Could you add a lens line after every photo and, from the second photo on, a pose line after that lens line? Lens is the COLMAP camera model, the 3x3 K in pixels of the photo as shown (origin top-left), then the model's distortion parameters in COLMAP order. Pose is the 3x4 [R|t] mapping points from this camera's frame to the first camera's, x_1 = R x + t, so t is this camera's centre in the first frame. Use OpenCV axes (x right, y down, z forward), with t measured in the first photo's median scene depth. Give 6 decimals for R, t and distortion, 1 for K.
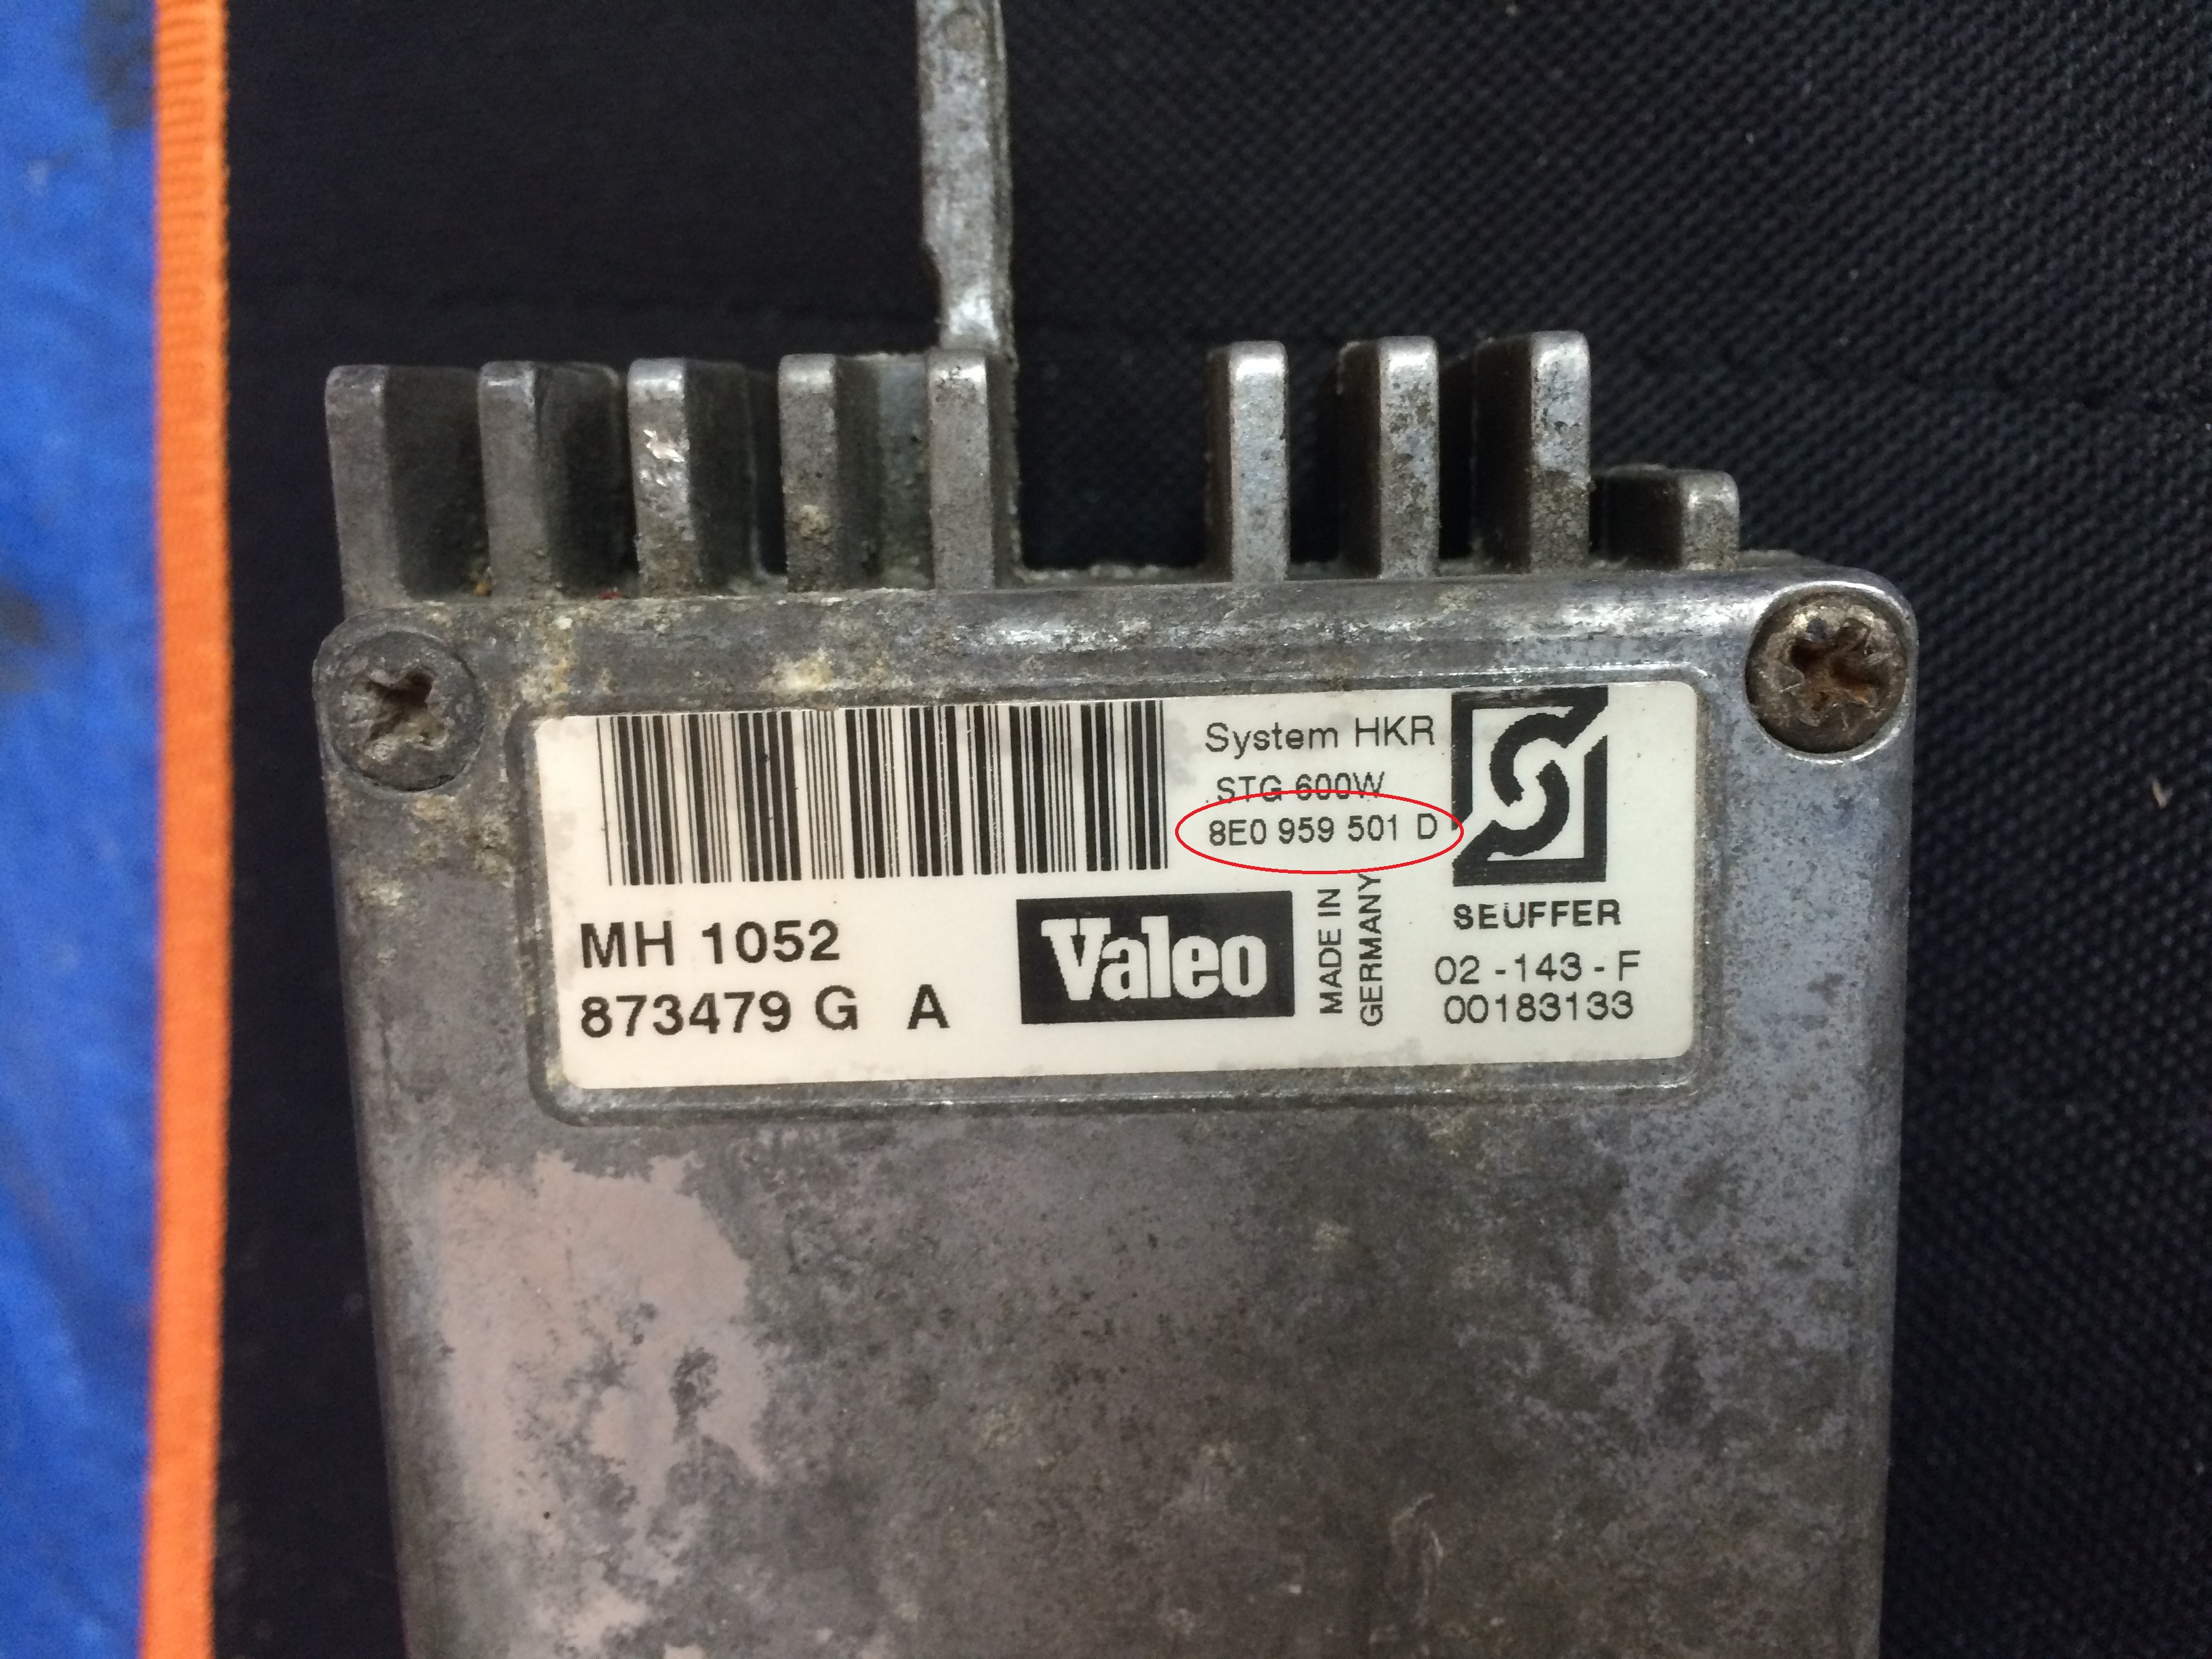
lens RADIAL K [[1852.2, 0, 1077.0], [0, 1852.2, 820.6], [0, 0, 1]] dist [0.058005, -0.062195]
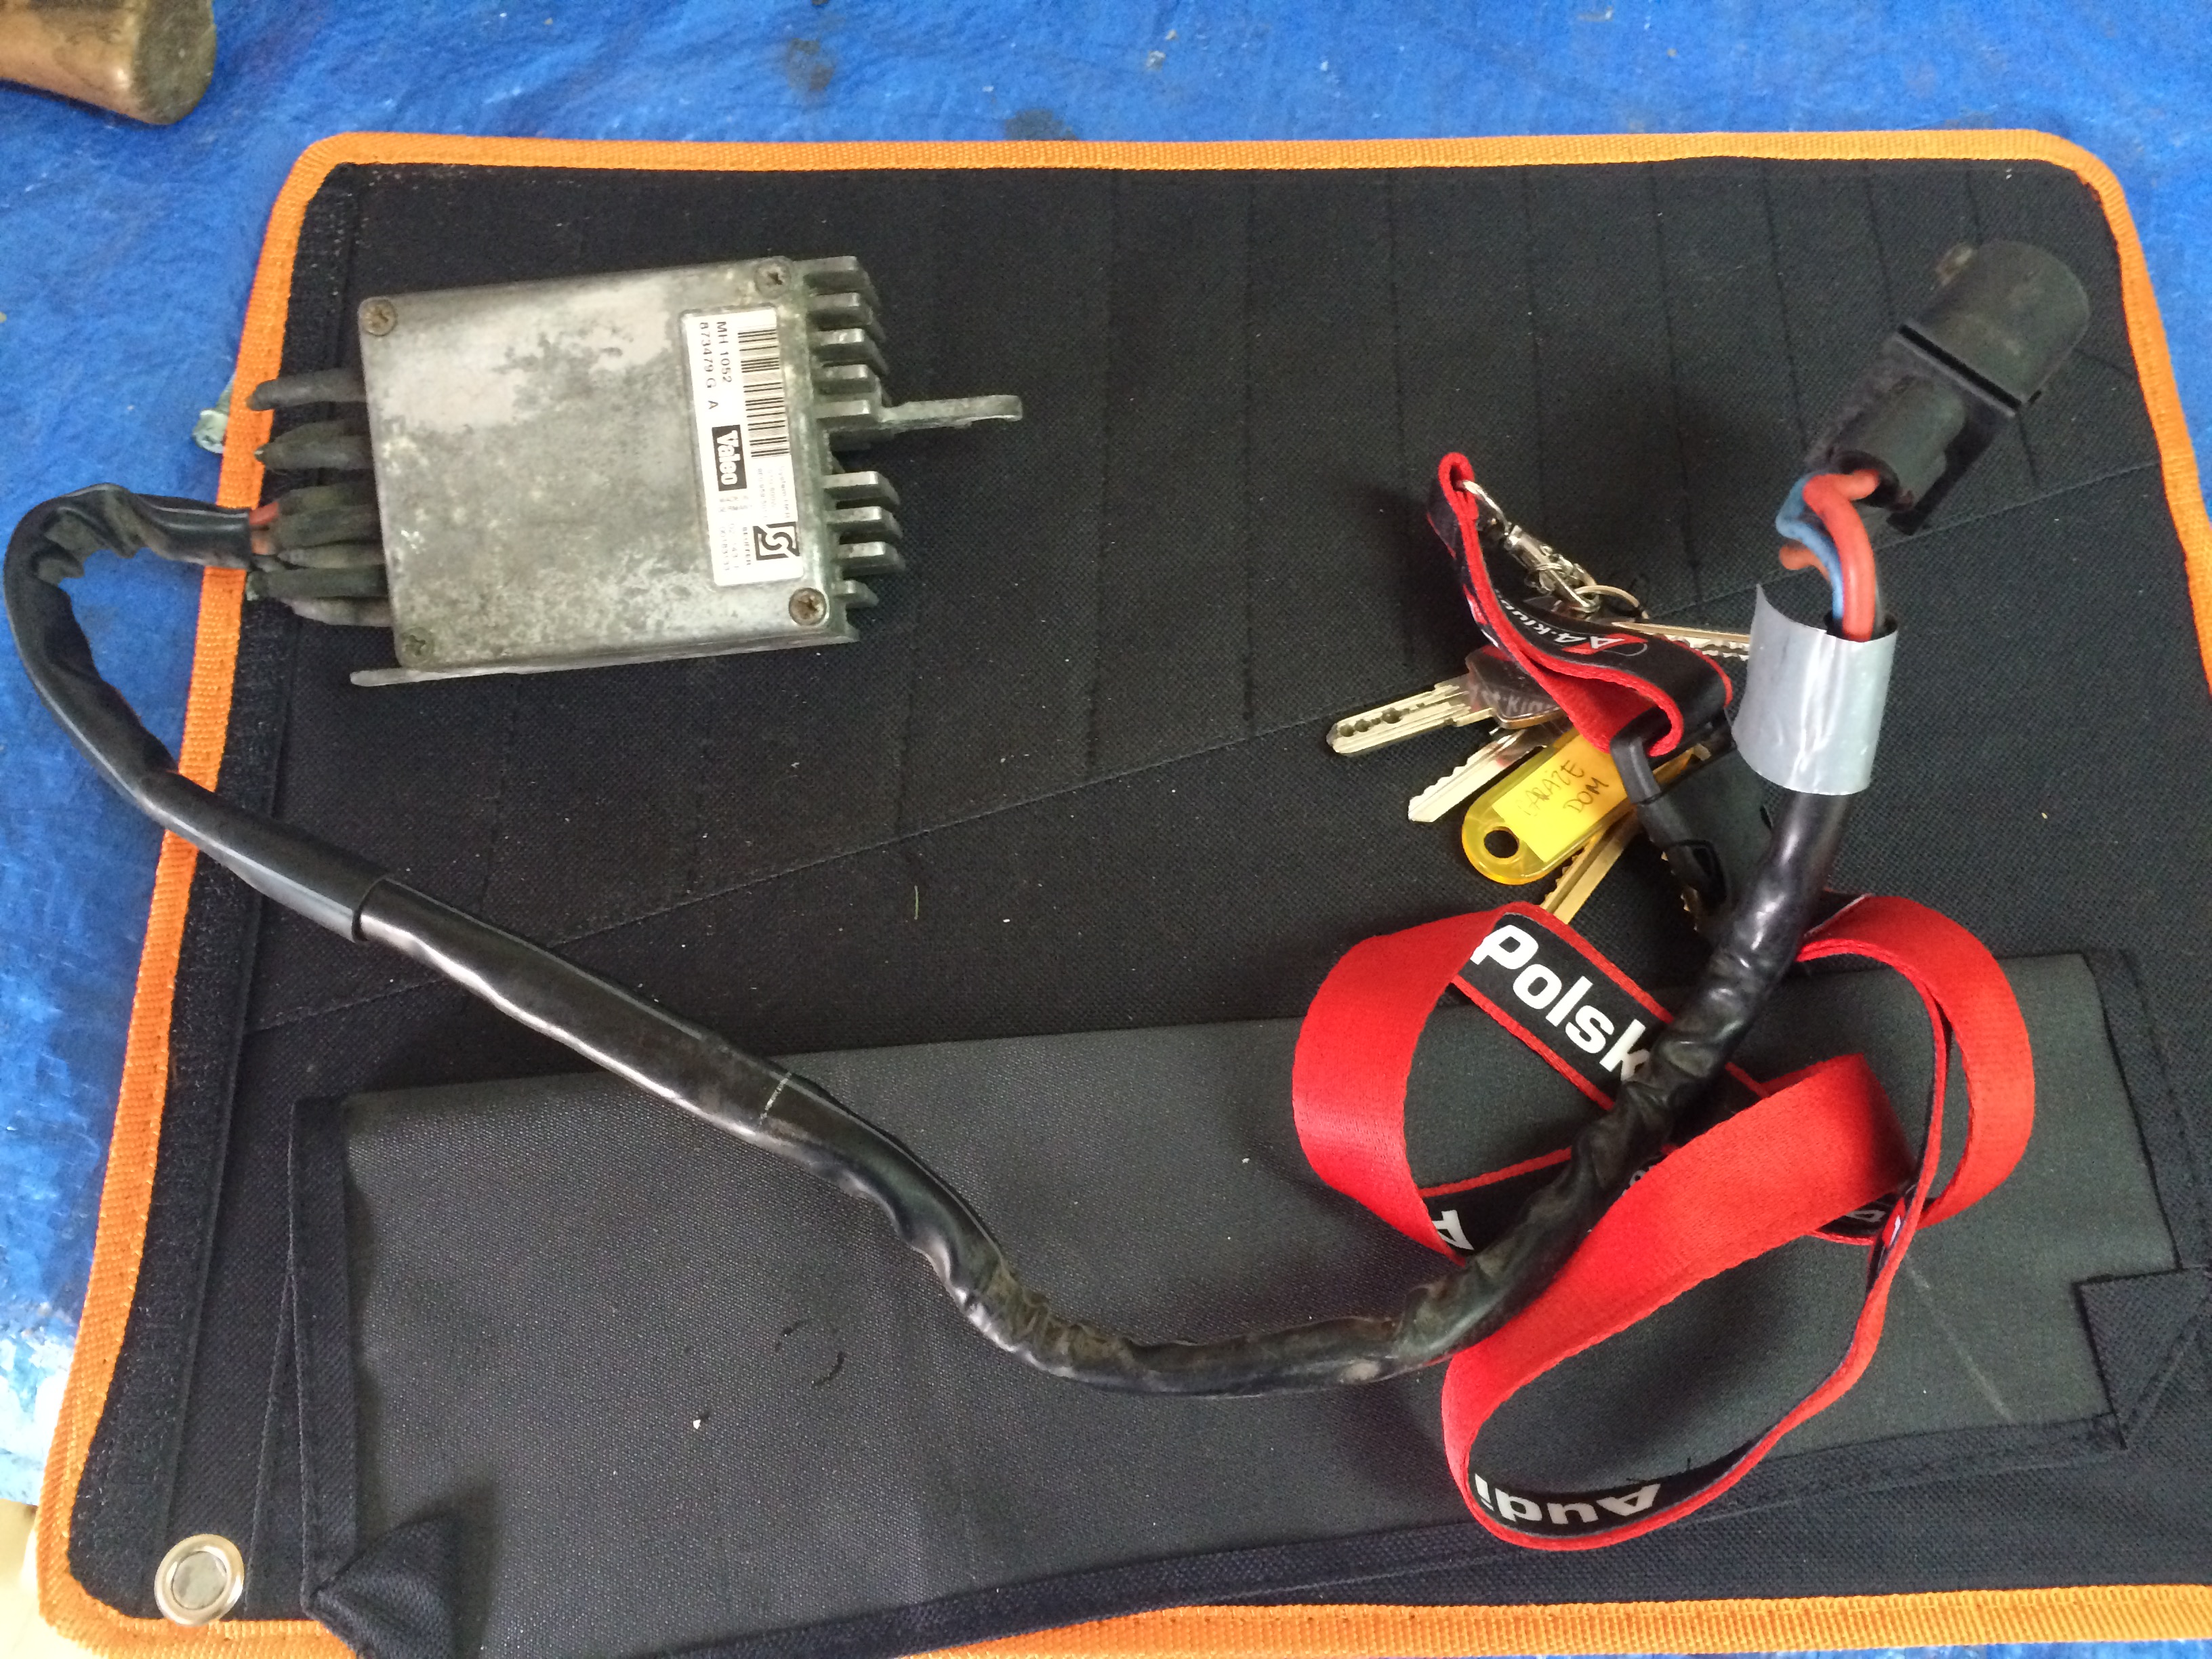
lens RADIAL K [[1852.2, 0, 1077.0], [0, 1852.2, 820.6], [0, 0, 1]] dist [0.058005, -0.062195]
pose [[0.068248, 0.996992, 0.036718, 0.763999], [-0.987486, 0.072750, -0.139925, -0.055652], [-0.142176, -0.026709, 0.989481, -3.333794]]
